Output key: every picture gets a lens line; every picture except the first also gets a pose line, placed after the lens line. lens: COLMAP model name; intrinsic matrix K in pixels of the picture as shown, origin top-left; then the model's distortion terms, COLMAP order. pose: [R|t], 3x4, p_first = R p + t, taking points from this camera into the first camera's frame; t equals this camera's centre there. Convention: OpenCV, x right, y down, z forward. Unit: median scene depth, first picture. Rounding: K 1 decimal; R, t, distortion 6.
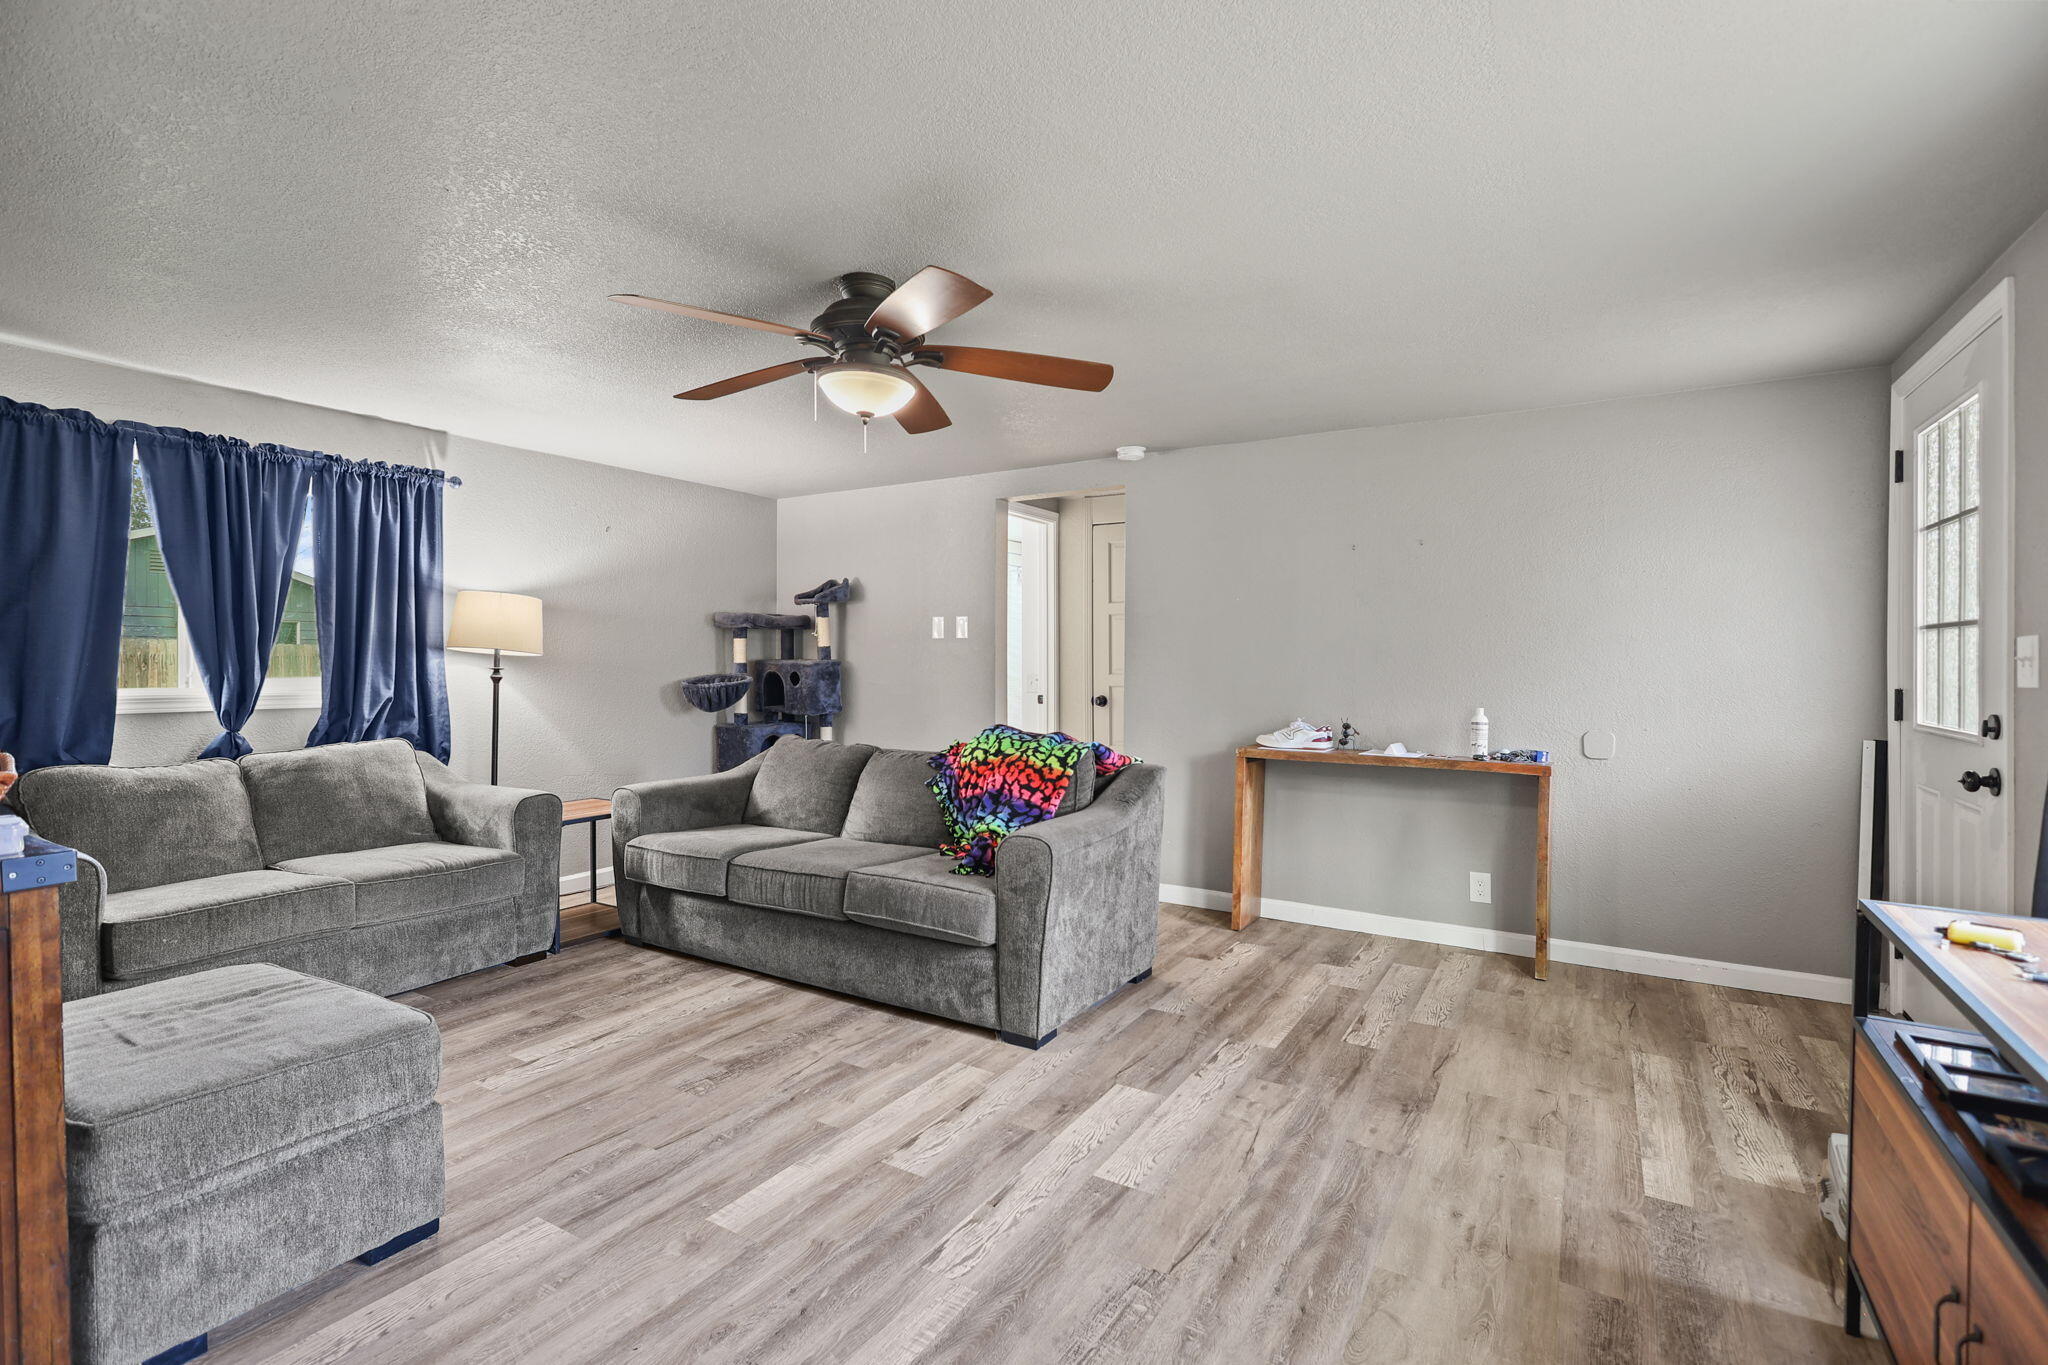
lens RADIAL K [[941.8, 0, 1024.0], [0, 941.8, 682.5], [0, 0, 1]] dist [0.001197, 0.000131]
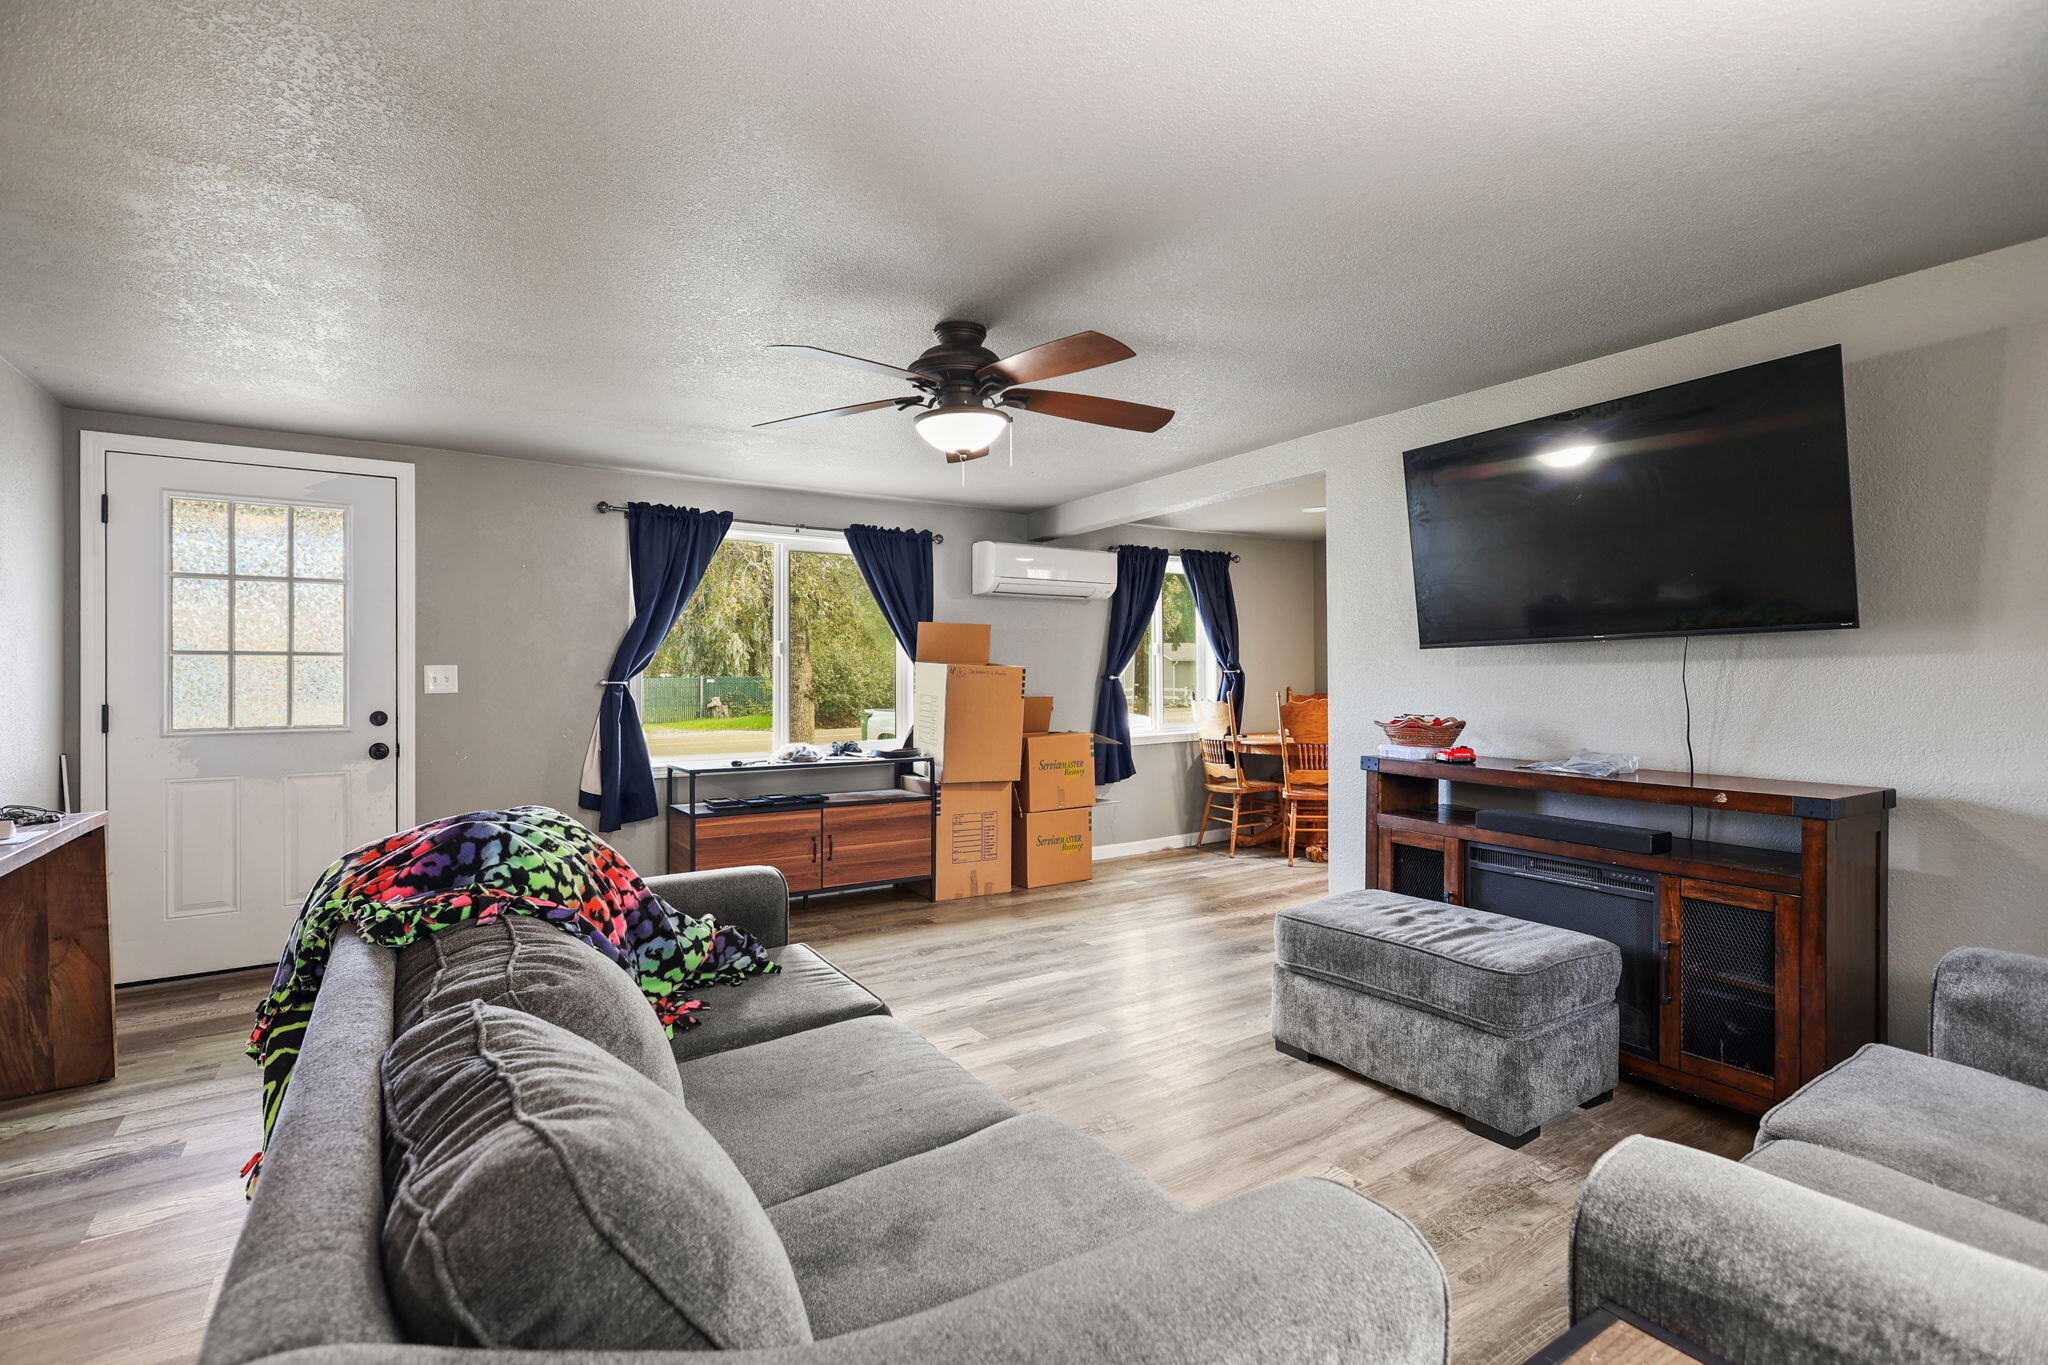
lens RADIAL K [[941.8, 0, 1024.0], [0, 941.8, 682.5], [0, 0, 1]] dist [0.001197, 0.000131]
pose [[-0.904512, 0.011320, 0.426298, -0.926693], [0.018780, 0.999735, 0.013300, -0.031559], [-0.426034, 0.020036, -0.904485, 2.595196]]
